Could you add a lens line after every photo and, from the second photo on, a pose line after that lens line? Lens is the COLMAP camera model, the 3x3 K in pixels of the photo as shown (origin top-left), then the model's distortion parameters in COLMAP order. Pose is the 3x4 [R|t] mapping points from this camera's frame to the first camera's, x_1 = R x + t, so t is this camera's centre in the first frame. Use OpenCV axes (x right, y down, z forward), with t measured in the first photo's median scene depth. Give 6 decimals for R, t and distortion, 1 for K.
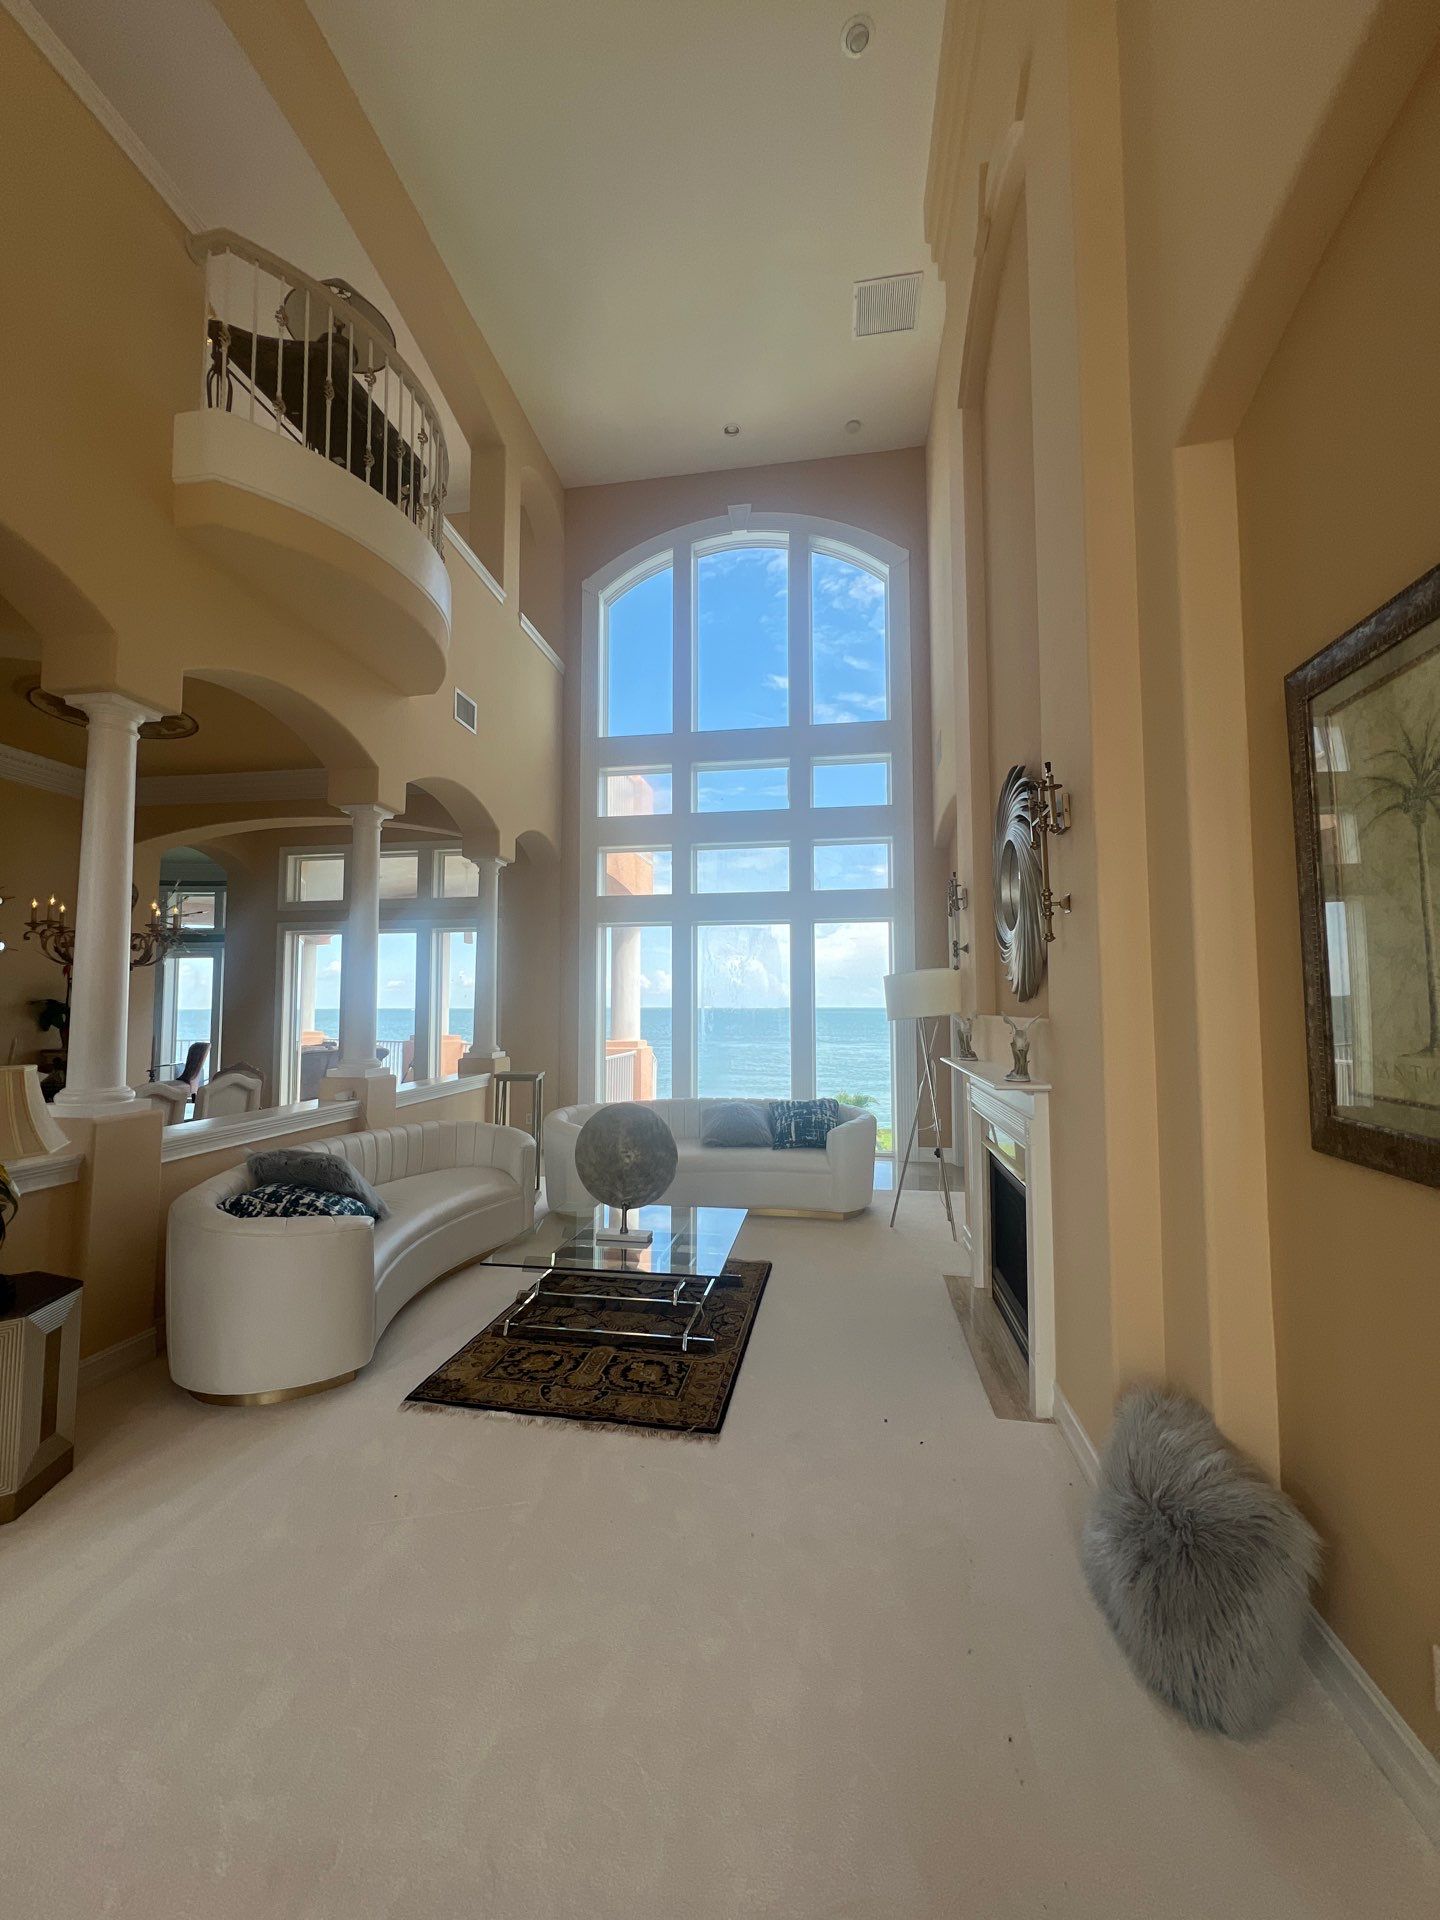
lens RADIAL K [[763.7, 0, 722.9], [0, 763.7, 960.8], [0, 0, 1]] dist [-0.006188, 0.000222]
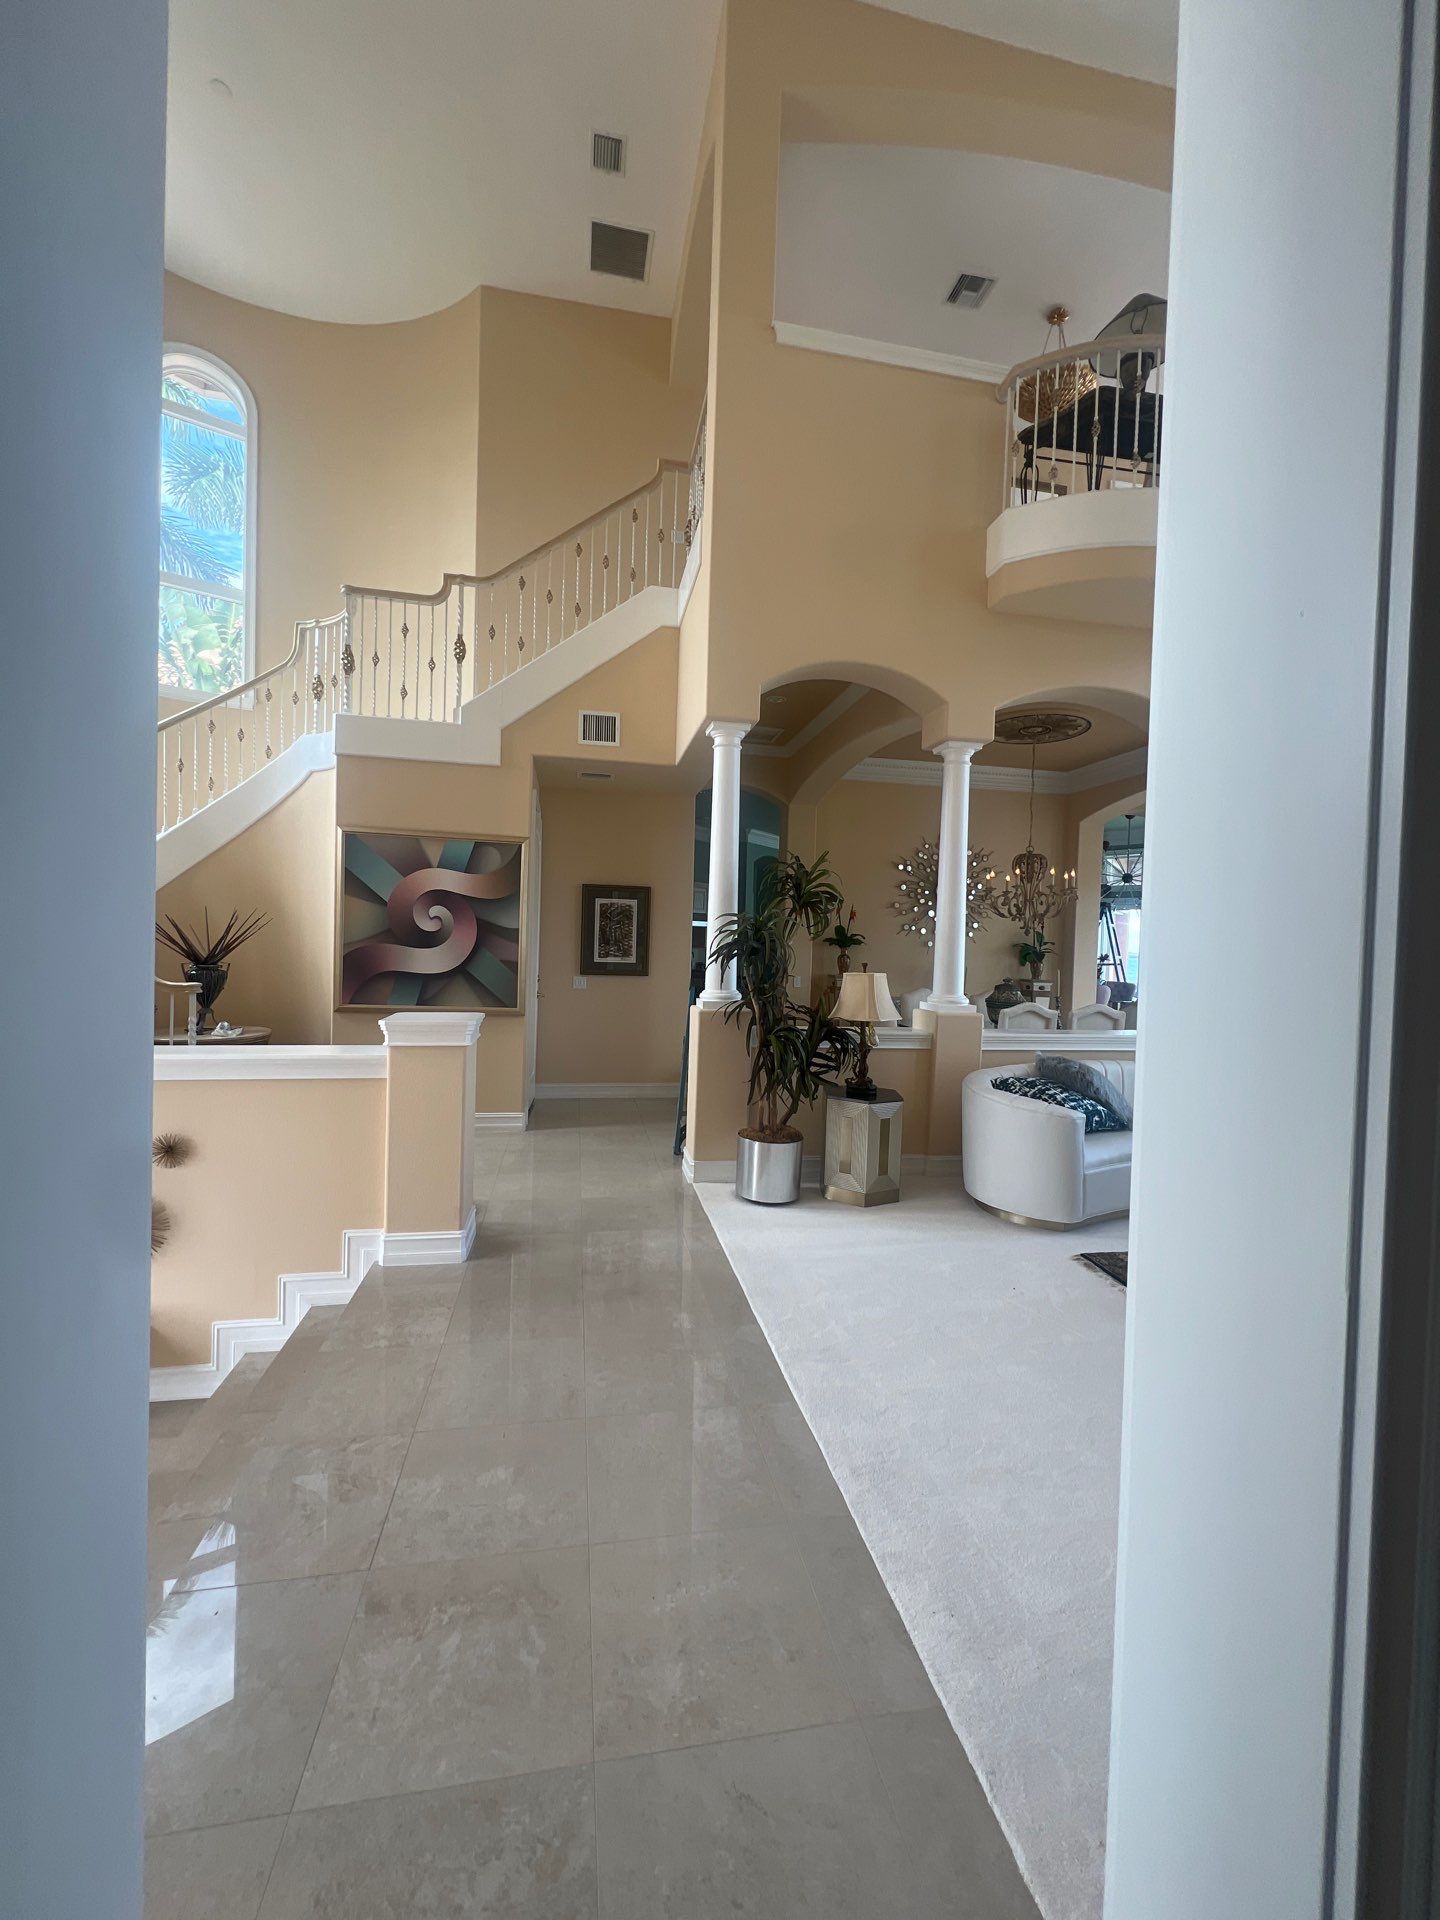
lens RADIAL K [[763.7, 0, 721.8], [0, 763.7, 961.1], [0, 0, 1]] dist [-0.006188, 0.000222]
pose [[0.327724, 0.032935, -0.944199, 0.540605], [0.024924, 0.998743, 0.043488, 0.016124], [0.944445, -0.037786, 0.326491, 0.036993]]
